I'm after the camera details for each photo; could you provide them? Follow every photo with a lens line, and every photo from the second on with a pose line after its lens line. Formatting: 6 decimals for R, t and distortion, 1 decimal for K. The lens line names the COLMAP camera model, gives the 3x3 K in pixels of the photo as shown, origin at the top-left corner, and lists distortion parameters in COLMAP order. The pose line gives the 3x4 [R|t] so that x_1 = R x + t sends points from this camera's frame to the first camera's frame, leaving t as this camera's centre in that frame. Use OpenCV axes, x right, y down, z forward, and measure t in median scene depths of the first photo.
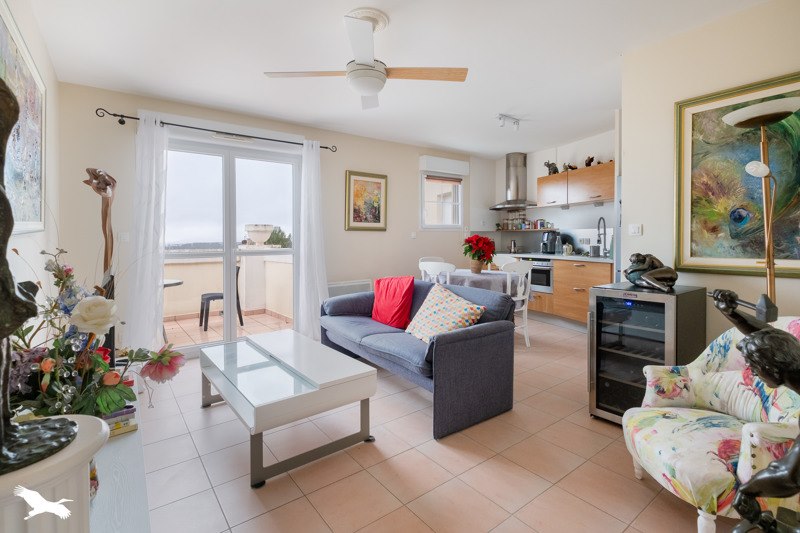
lens RADIAL K [[379.0, 0, 389.3], [0, 379.0, 249.2], [0, 0, 1]] dist [0.003215, -0.000009]
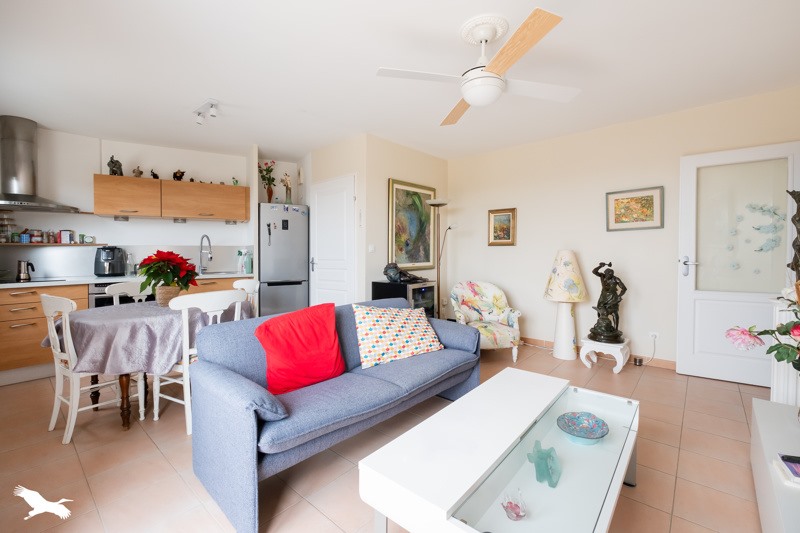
lens RADIAL K [[347.2, 0, 398.6], [0, 347.2, 262.6], [0, 0, 1]] dist [-0.000237, -0.000004]
pose [[-0.195898, -0.016875, 0.980479, -0.410698], [0.037382, 0.998997, 0.024662, -0.012594], [-0.979912, 0.041483, -0.195070, 0.607853]]
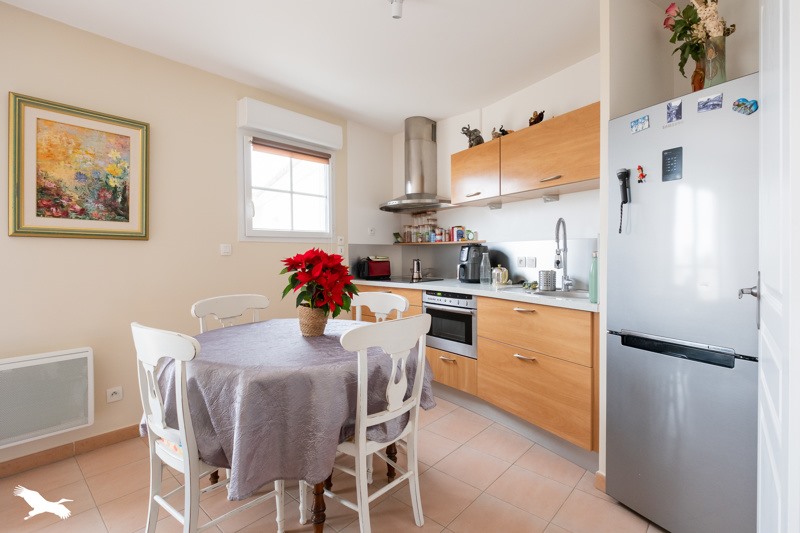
lens RADIAL K [[382.5, 0, 397.0], [0, 382.5, 253.2], [0, 0, 1]] dist [-0.005146, -0.000474]
pose [[0.980325, 0.006555, 0.197283, 0.205069], [-0.000444, 0.999519, -0.031003, -0.016576], [-0.197392, 0.030305, 0.979856, 0.468846]]
